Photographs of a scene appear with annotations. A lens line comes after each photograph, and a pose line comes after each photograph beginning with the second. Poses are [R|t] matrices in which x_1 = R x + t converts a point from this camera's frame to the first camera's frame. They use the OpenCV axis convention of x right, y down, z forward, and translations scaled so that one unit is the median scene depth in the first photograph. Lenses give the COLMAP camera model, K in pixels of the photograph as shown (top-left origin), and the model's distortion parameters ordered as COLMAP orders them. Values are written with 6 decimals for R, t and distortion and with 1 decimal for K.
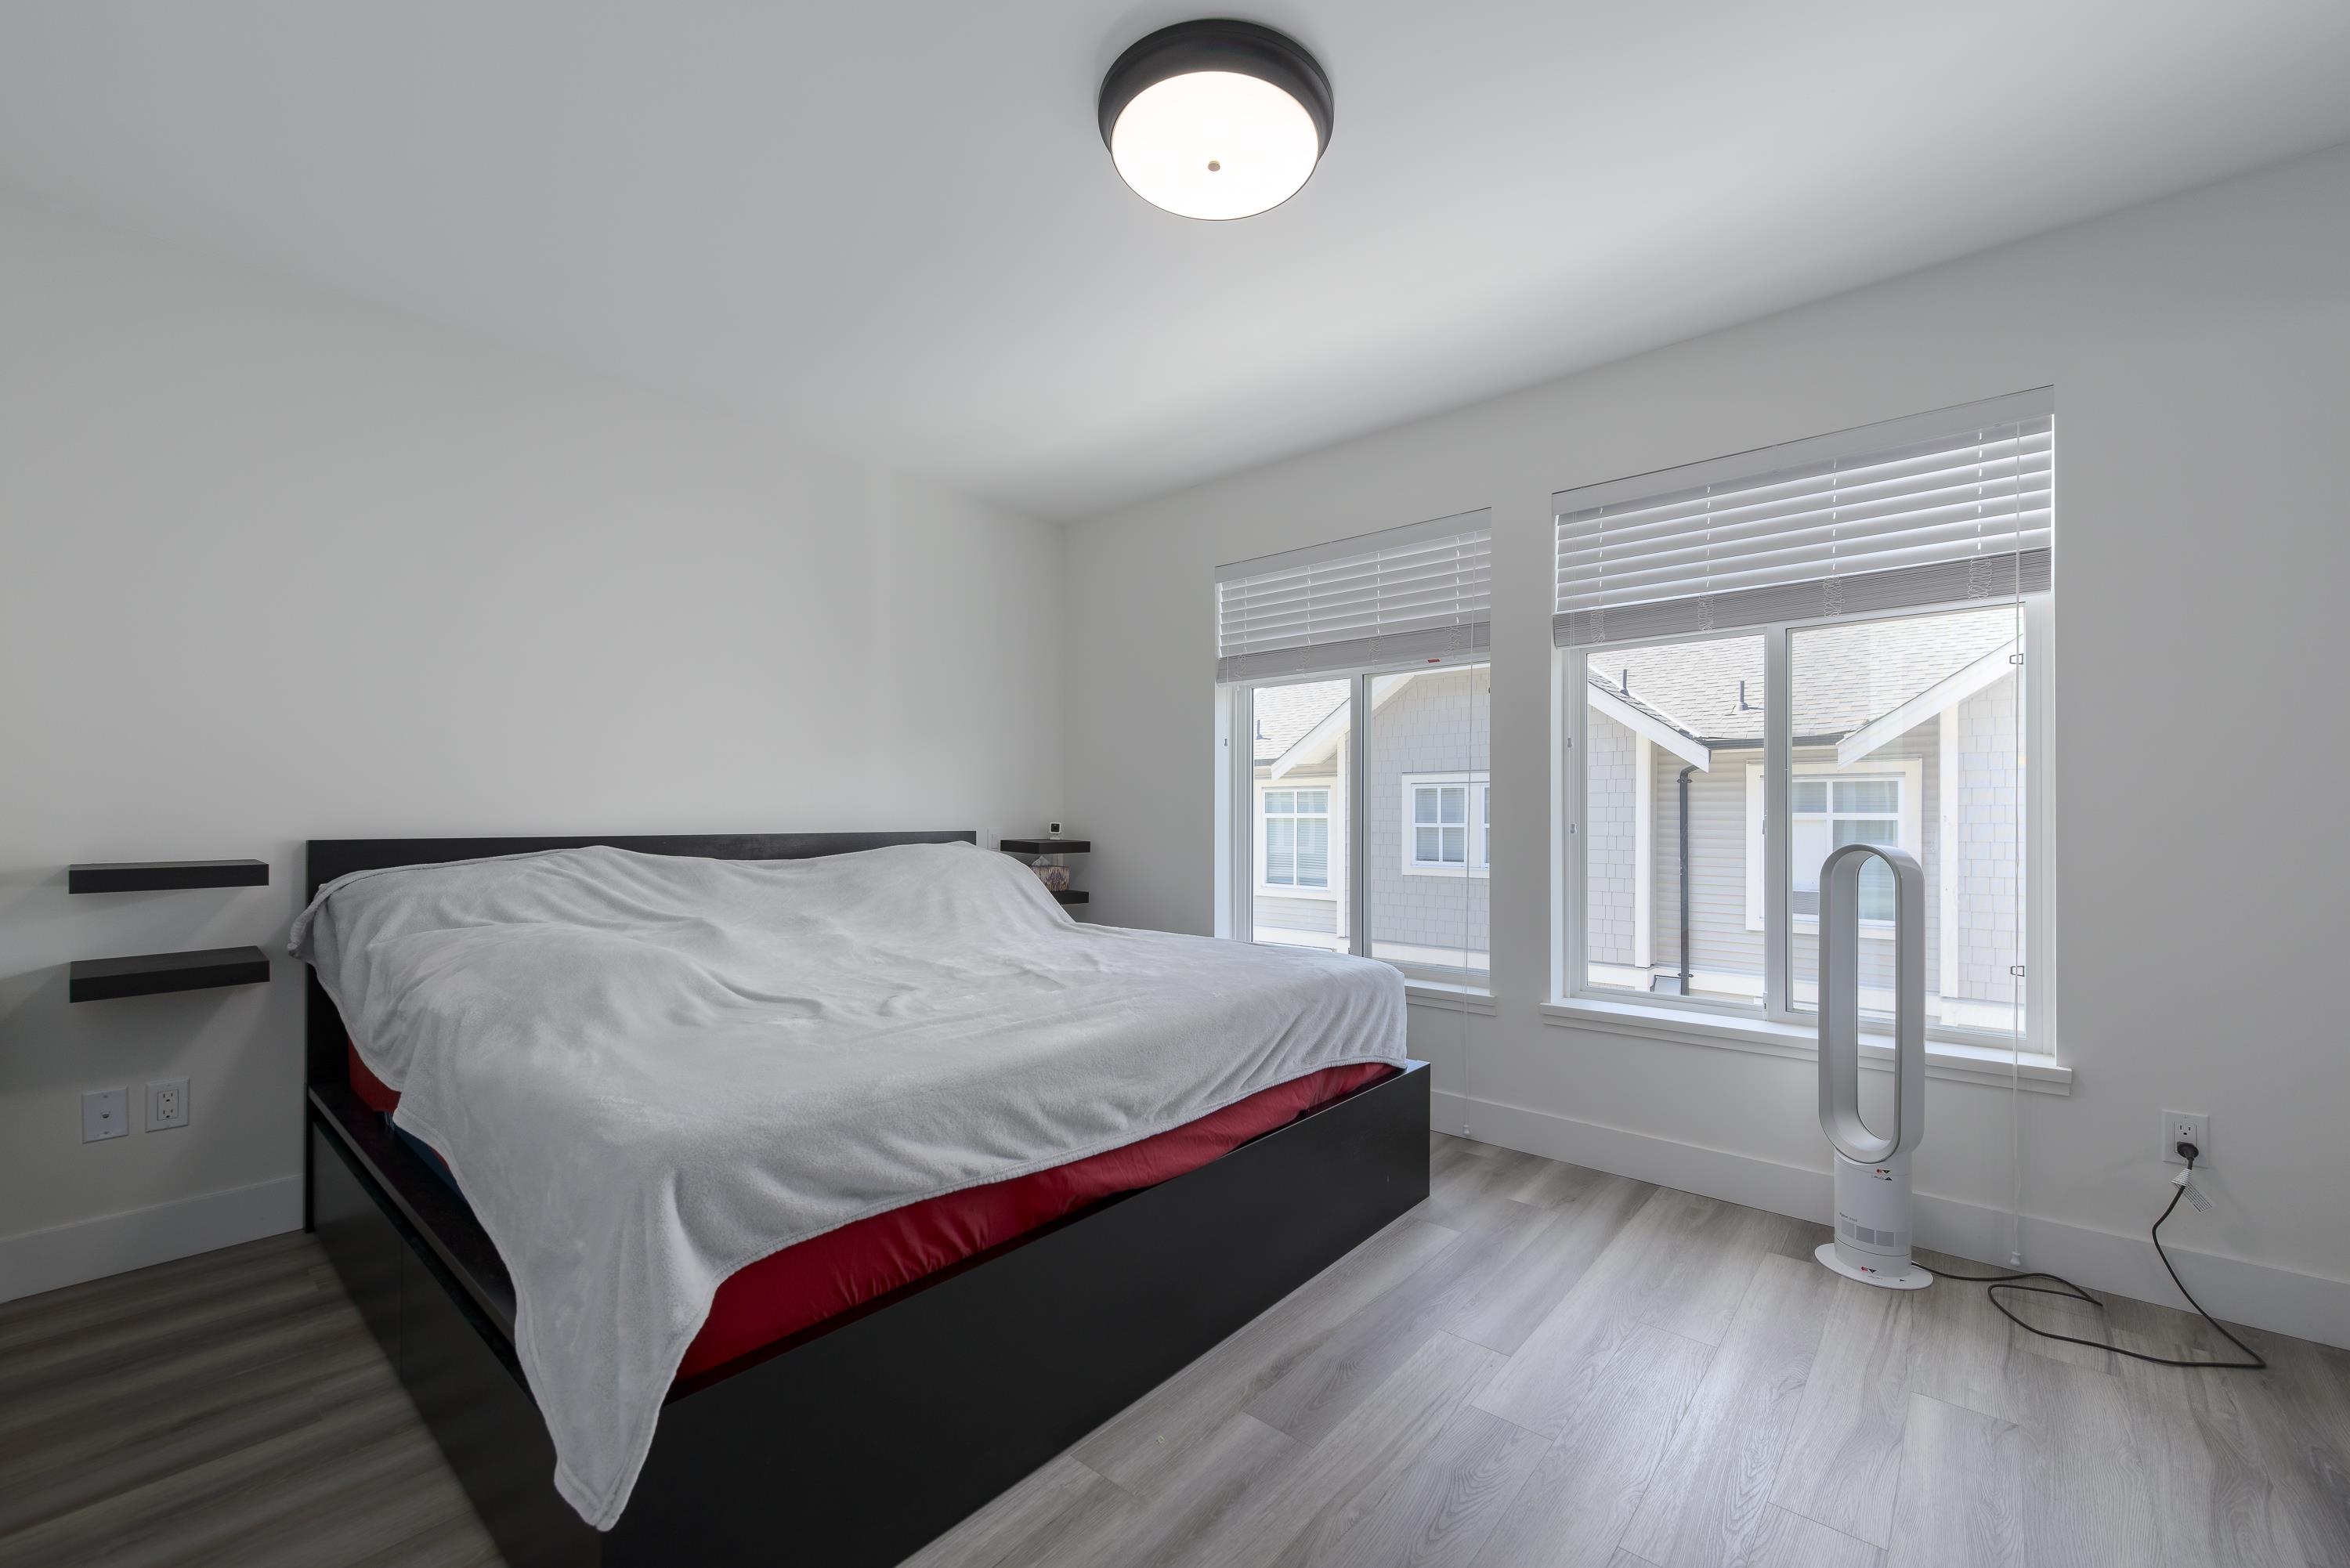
lens RADIAL K [[933.6, 0, 1198.7], [0, 933.6, 814.5], [0, 0, 1]] dist [-0.000214, -0.000156]
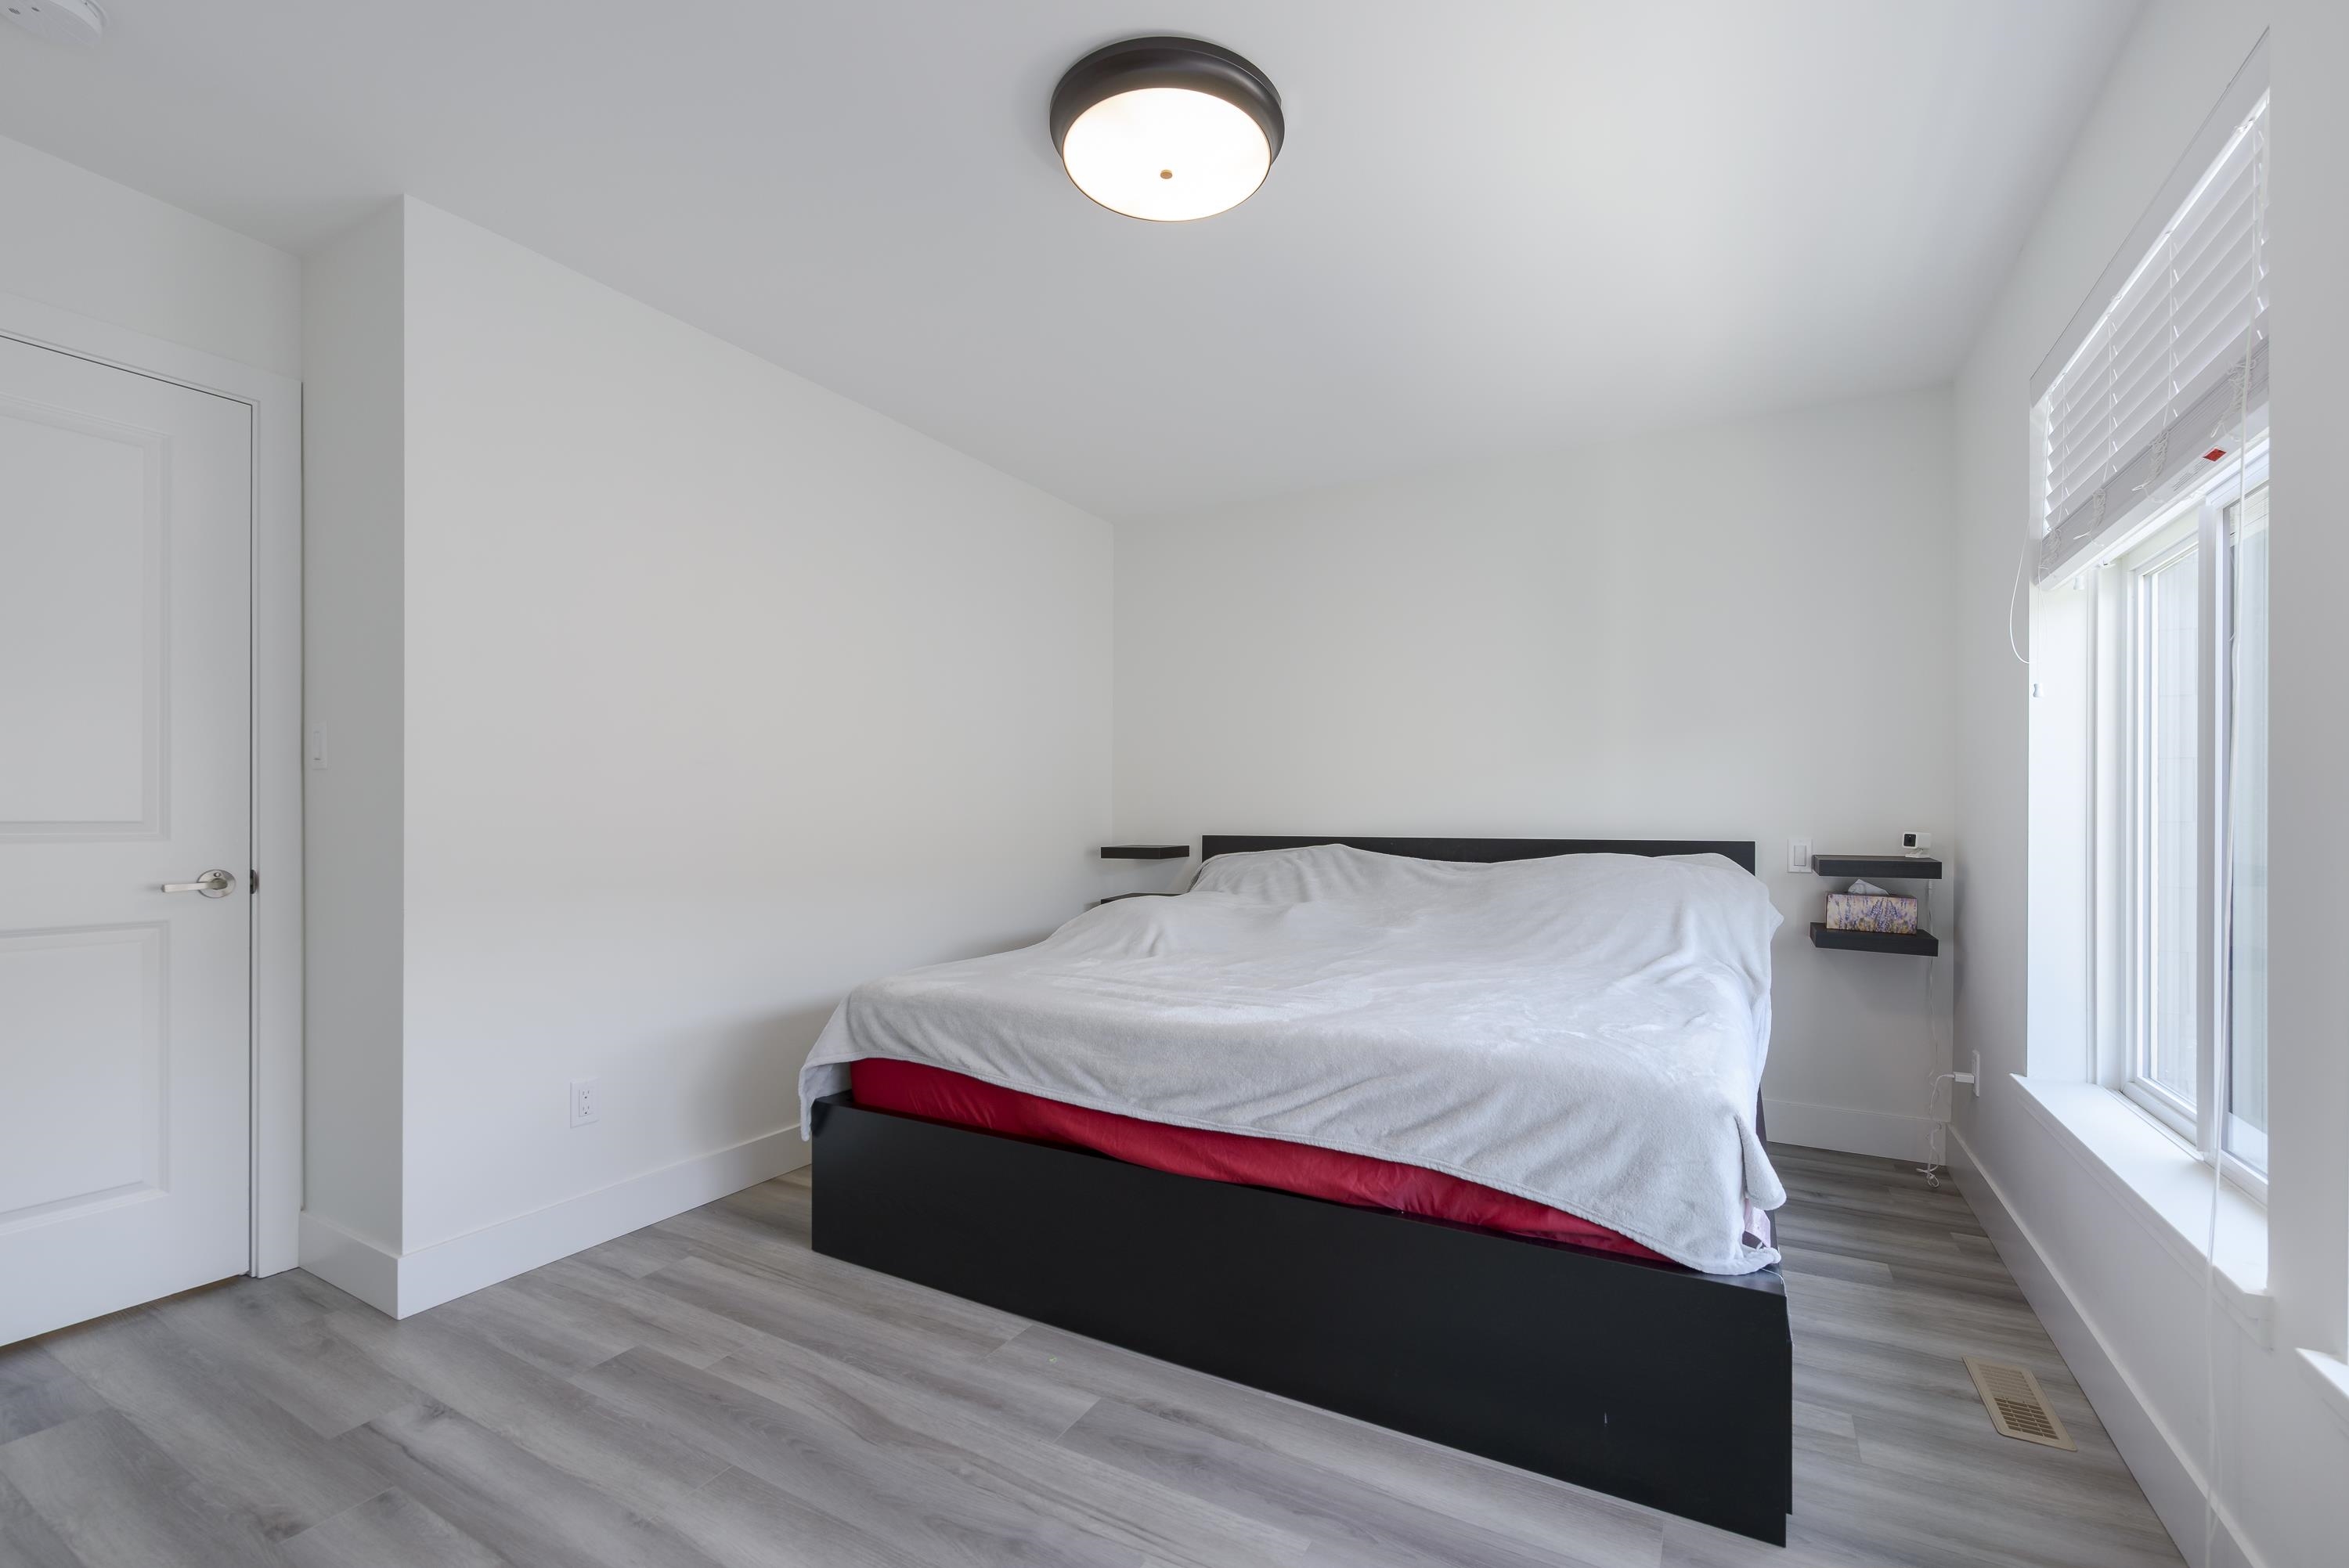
lens RADIAL K [[991.3, 0, 1184.9], [0, 991.3, 816.7], [0, 0, 1]] dist [0.000648, 0.000060]
pose [[0.190898, -0.002216, -0.981607, 0.782748], [0.000701, 0.999998, -0.002122, -0.002354], [0.981610, -0.000283, 0.190899, 0.601857]]
